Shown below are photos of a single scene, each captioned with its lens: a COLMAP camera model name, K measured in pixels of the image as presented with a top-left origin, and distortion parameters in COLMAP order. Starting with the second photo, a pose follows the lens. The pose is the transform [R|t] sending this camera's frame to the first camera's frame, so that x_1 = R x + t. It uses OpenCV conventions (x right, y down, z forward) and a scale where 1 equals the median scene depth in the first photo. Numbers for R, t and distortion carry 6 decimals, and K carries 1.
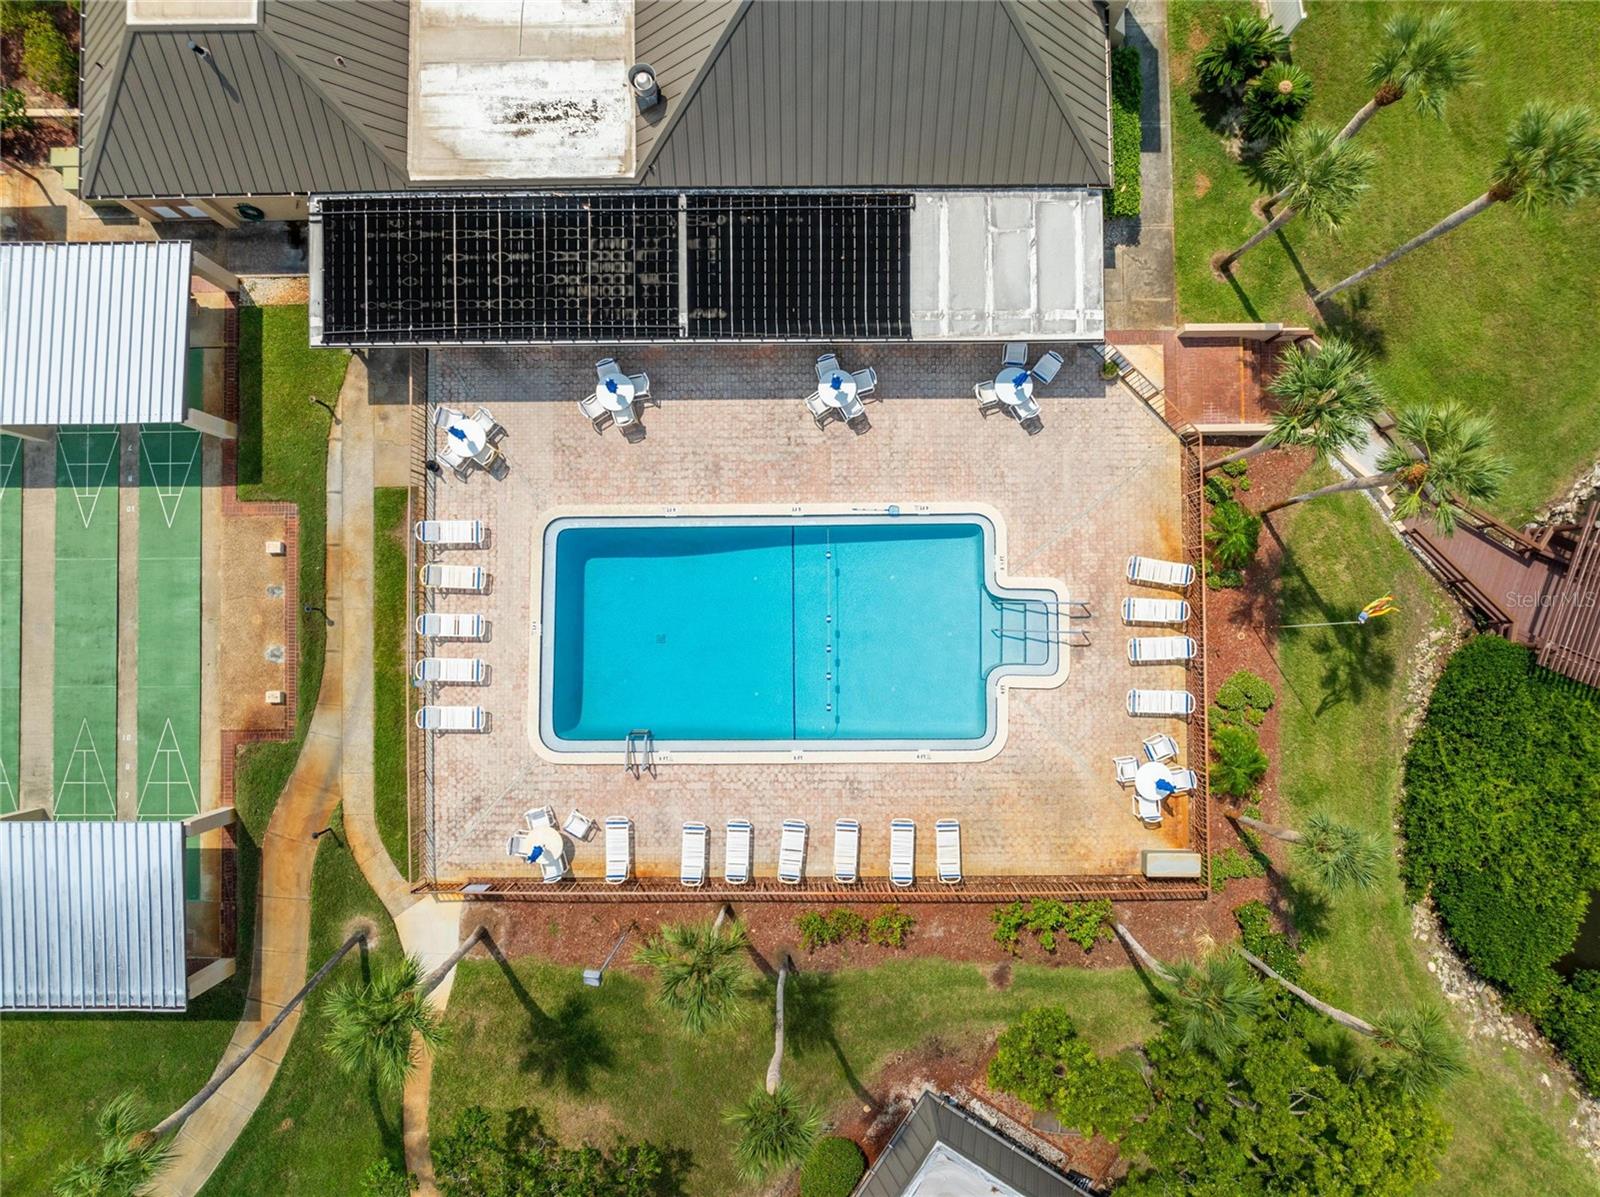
lens RADIAL K [[1131.6, 0, 814.2], [0, 1131.6, 592.8], [0, 0, 1]] dist [-0.041098, 0.012215]
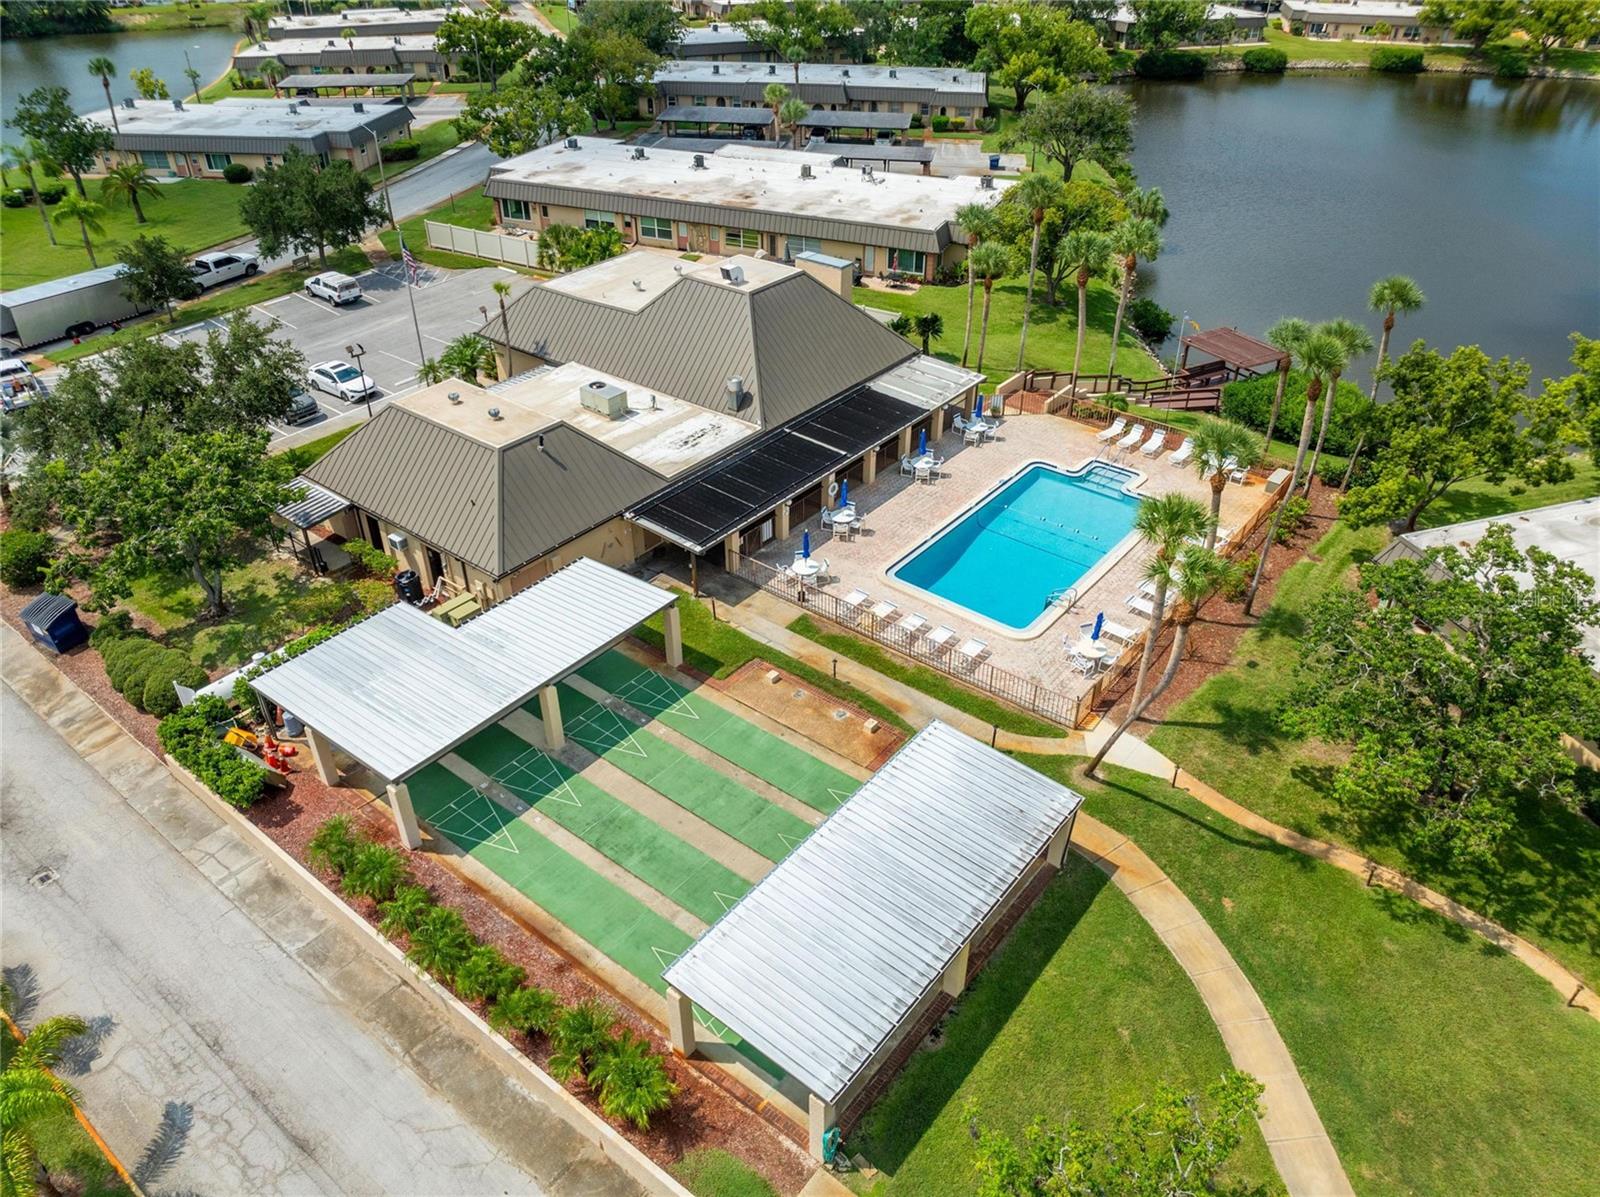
lens RADIAL K [[1131.6, 0, 805.5], [0, 1131.6, 599.4], [0, 0, 1]] dist [-0.041098, 0.012215]
pose [[0.625444, -0.445840, 0.640348, -1.220044], [0.780114, 0.373635, -0.501815, 0.582044], [-0.015527, 0.813402, 0.581494, 0.206382]]
